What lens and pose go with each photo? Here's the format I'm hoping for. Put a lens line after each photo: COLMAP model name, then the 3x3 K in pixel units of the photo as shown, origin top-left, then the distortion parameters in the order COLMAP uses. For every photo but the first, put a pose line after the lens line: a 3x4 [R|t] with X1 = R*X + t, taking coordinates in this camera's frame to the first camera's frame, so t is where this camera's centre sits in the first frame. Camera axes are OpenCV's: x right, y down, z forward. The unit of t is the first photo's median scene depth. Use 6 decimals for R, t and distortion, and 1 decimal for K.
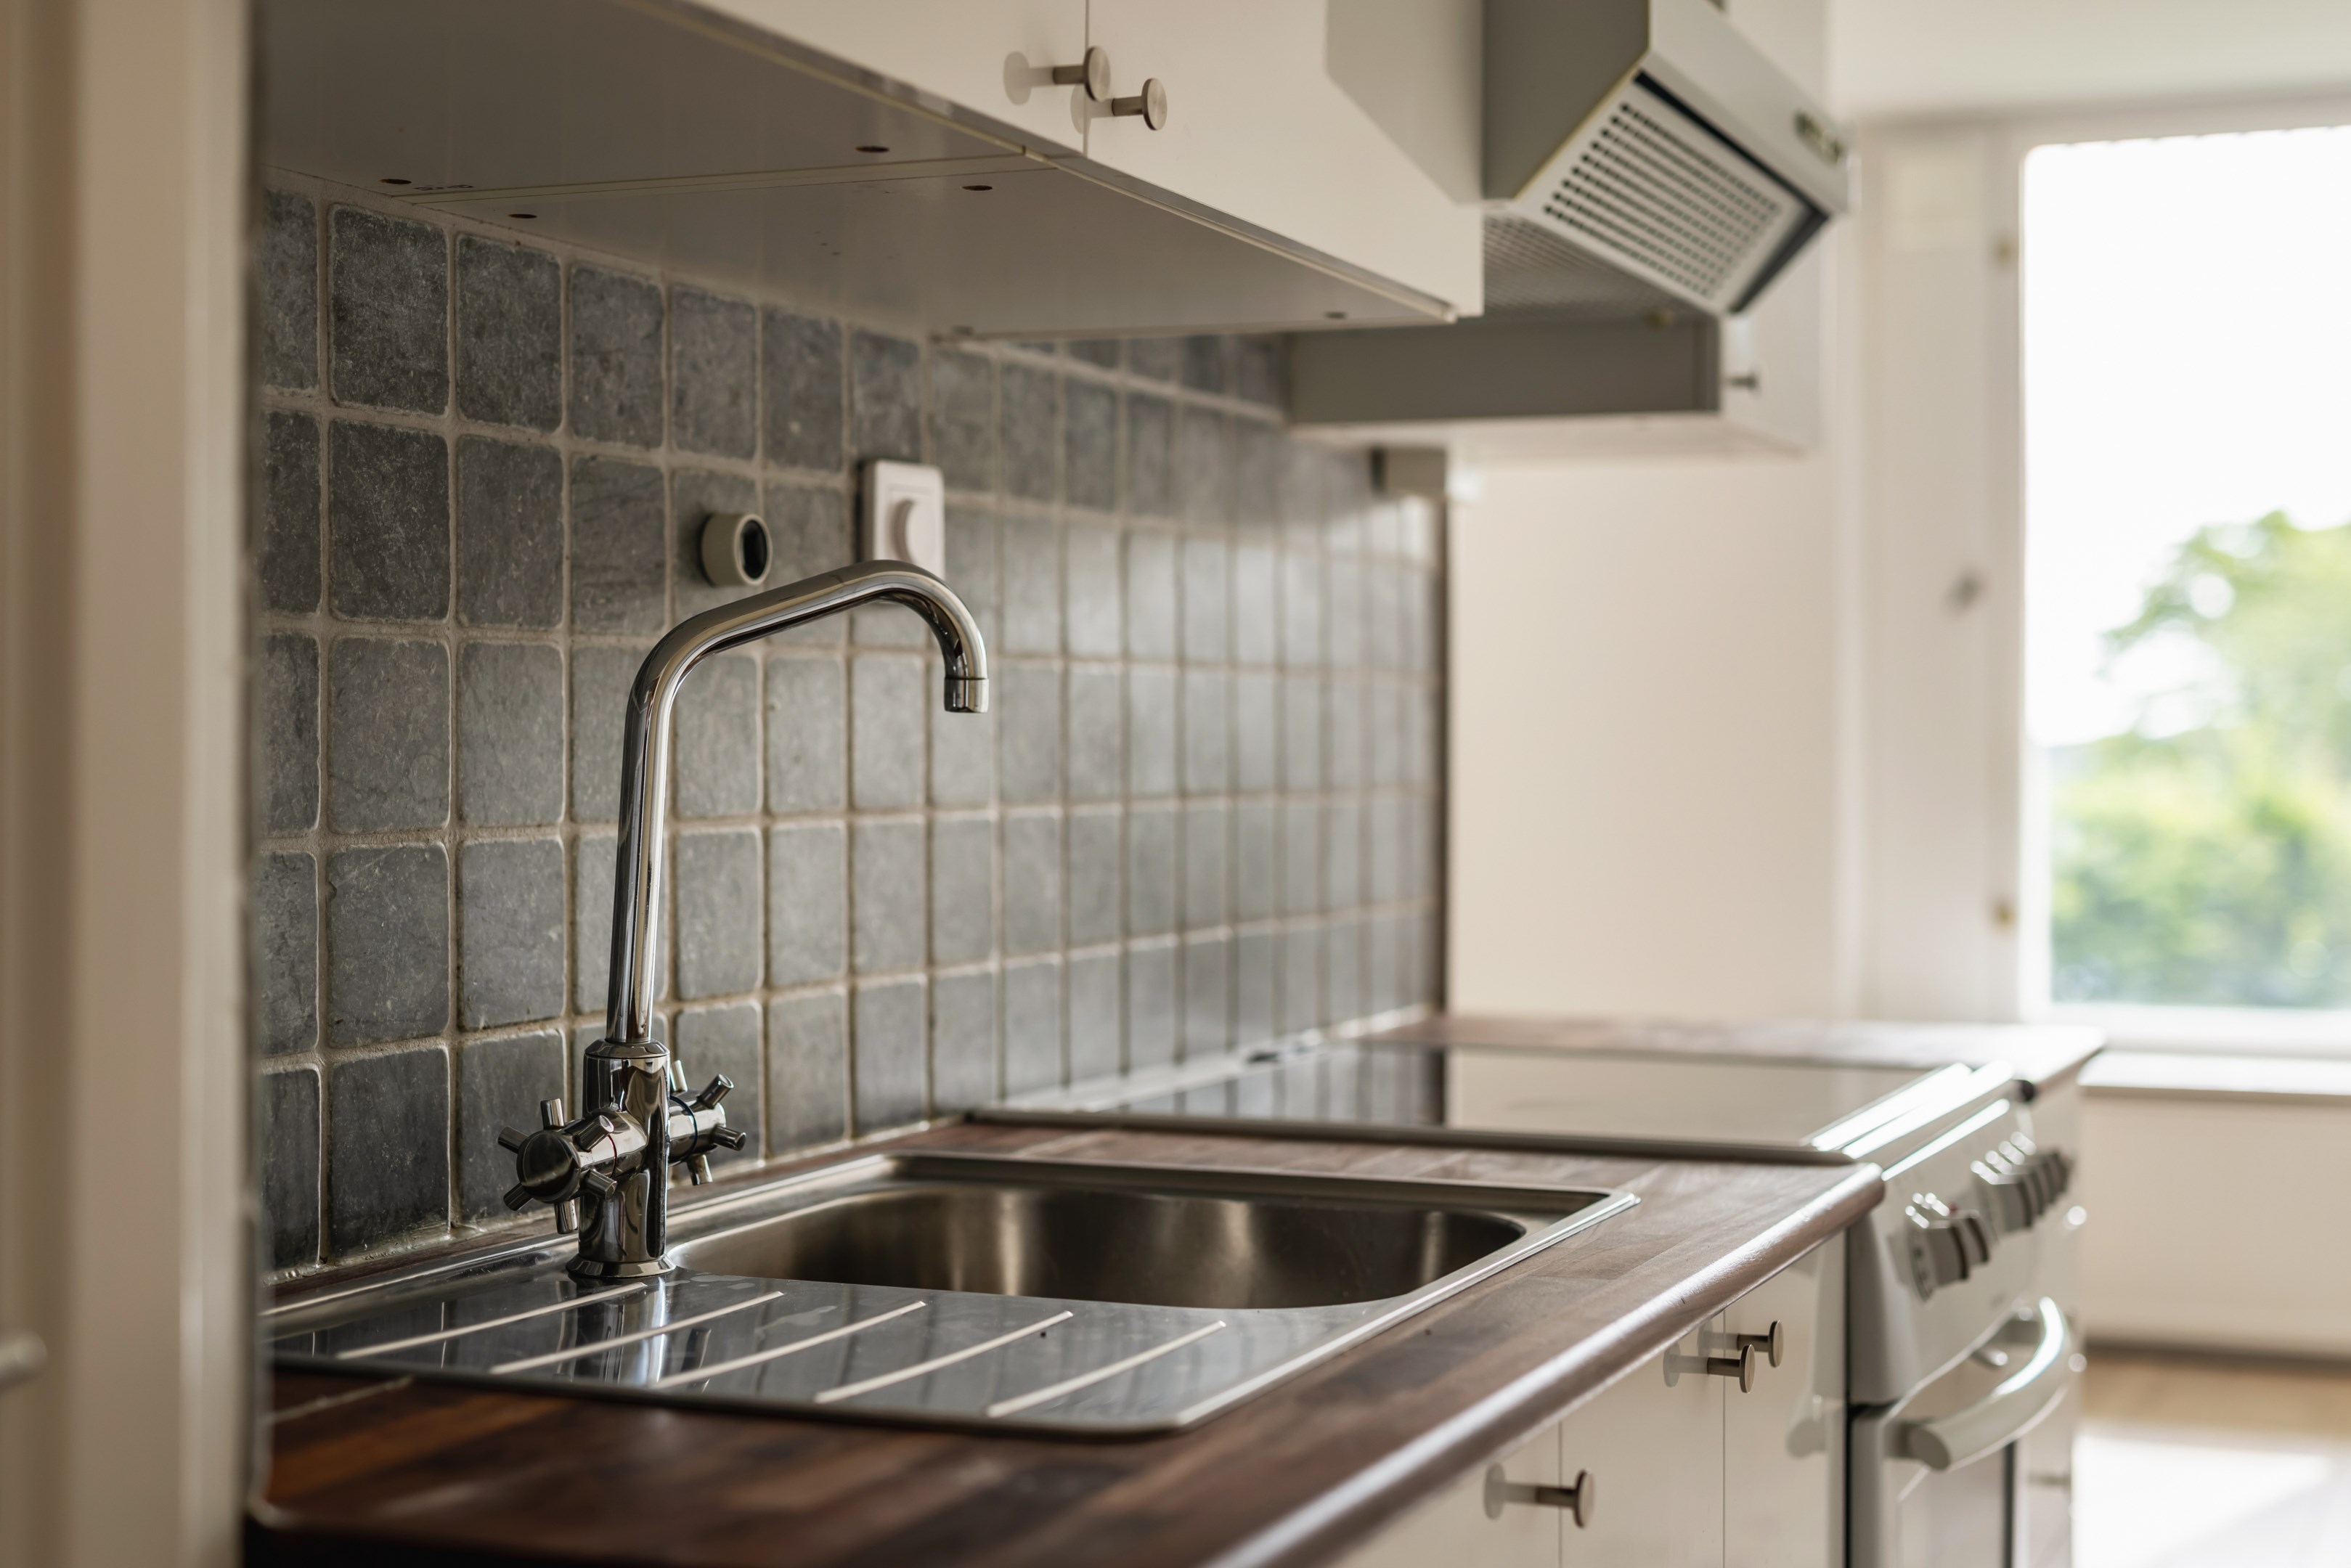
lens RADIAL K [[3355.0, 0, 1188.8], [0, 3355.0, 758.0], [0, 0, 1]] dist [0.014112, 0.014102]
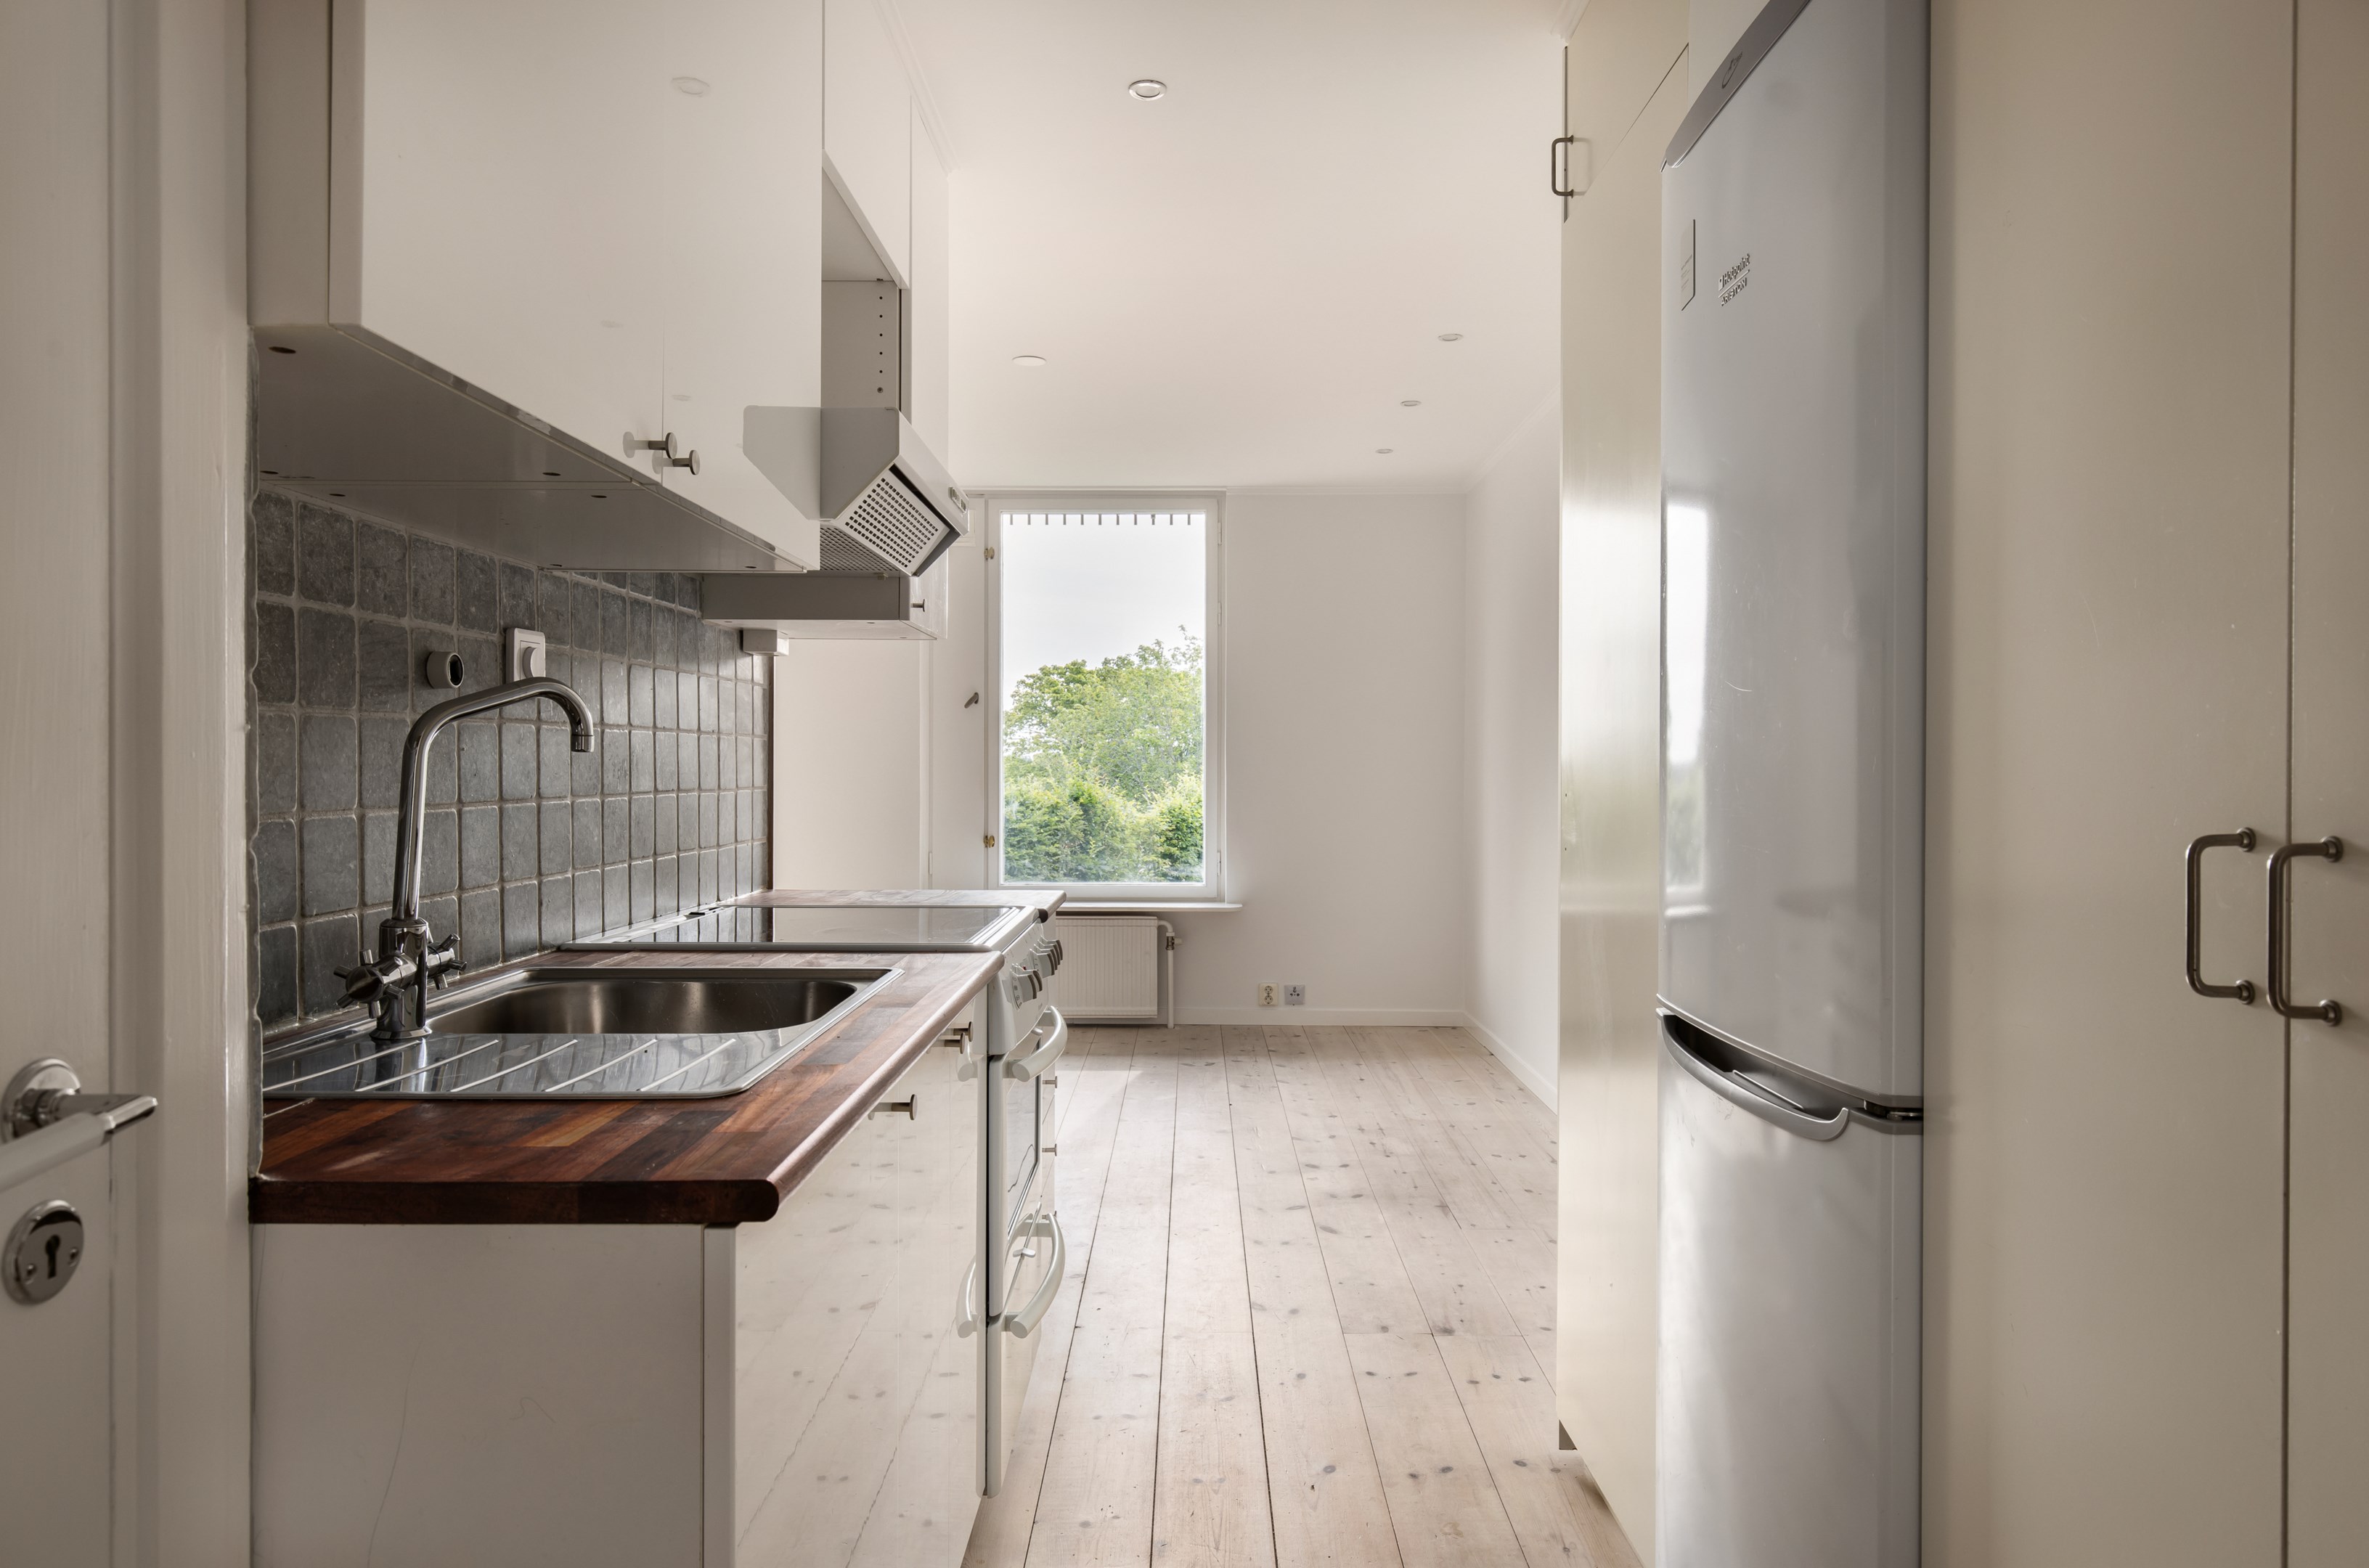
lens RADIAL K [[1476.8, 0, 1184.5], [0, 1476.8, 784.0], [0, 0, 1]] dist [0.006116, -0.000706]
pose [[0.925686, -0.006026, 0.378245, -0.060393], [0.002996, 0.999959, 0.008598, -0.000608], [-0.378282, -0.006826, 0.925665, 0.020701]]
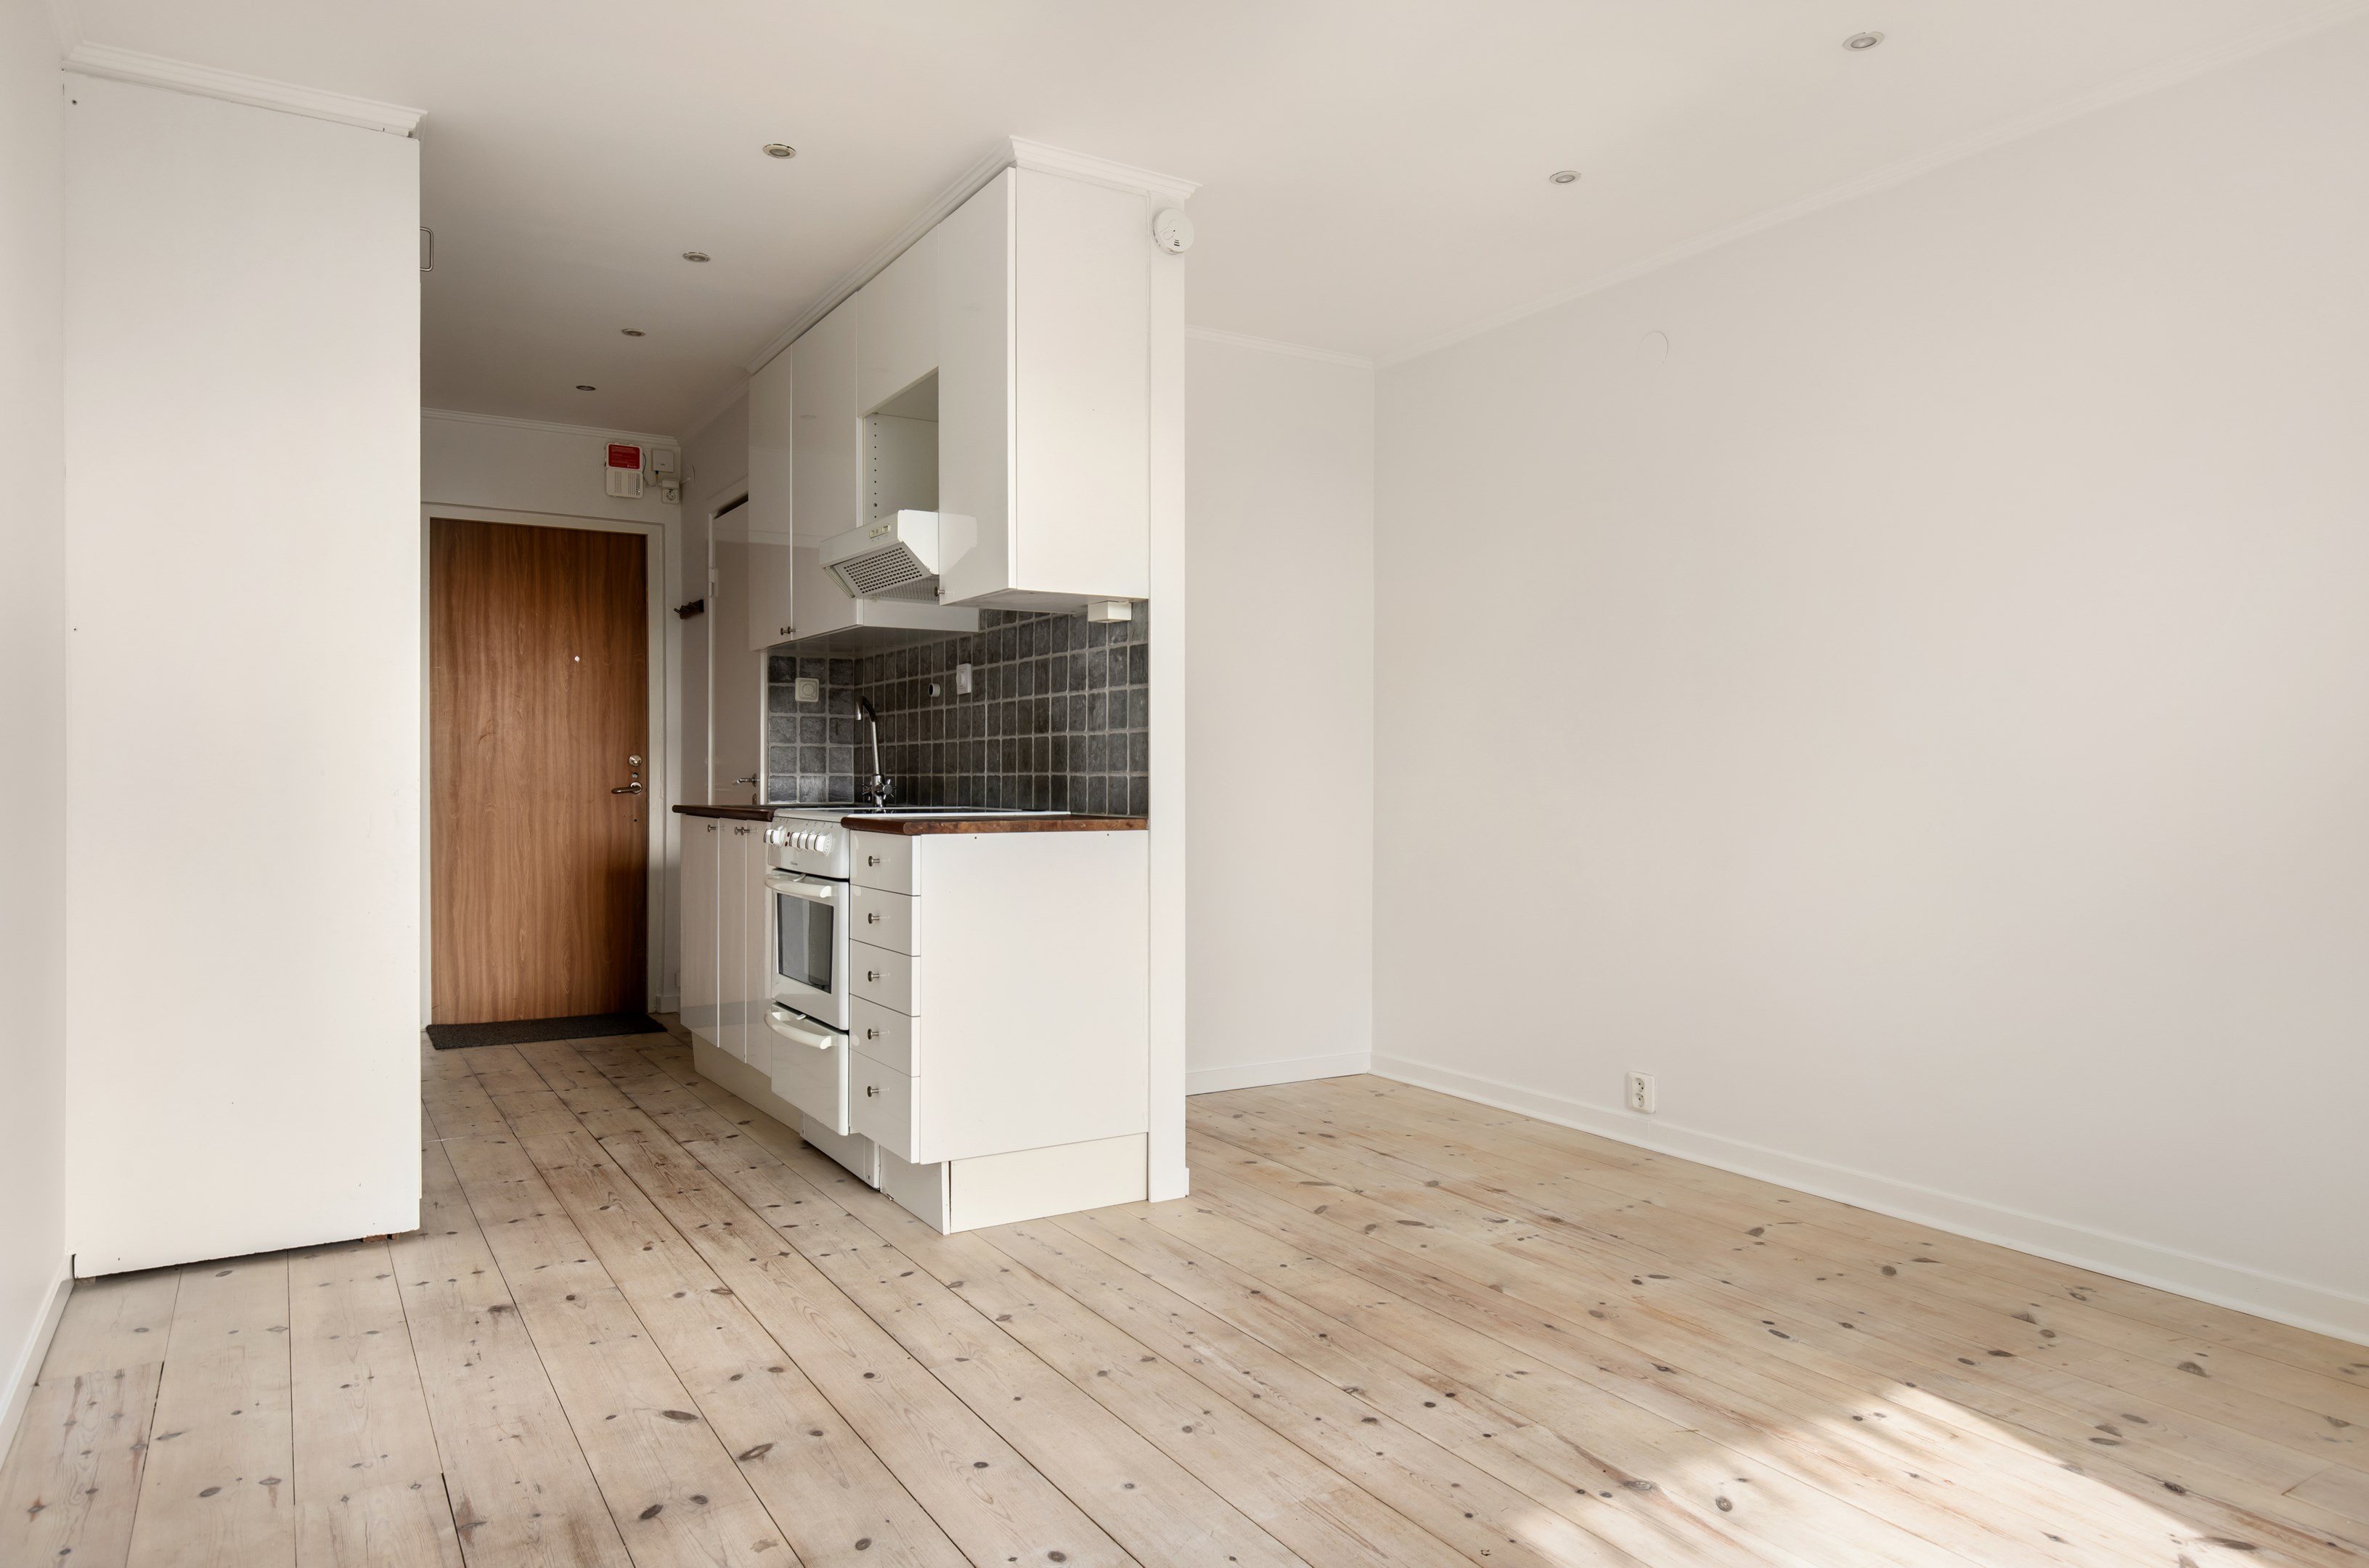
lens RADIAL K [[1476.8, 0, 1184.5], [0, 1476.8, 784.0], [0, 0, 1]] dist [0.006116, -0.000706]
pose [[-0.584889, -0.000962, -0.811113, 1.526063], [-0.008873, 0.999947, 0.005212, 0.071807], [0.811065, 0.010245, -0.584866, 2.677458]]
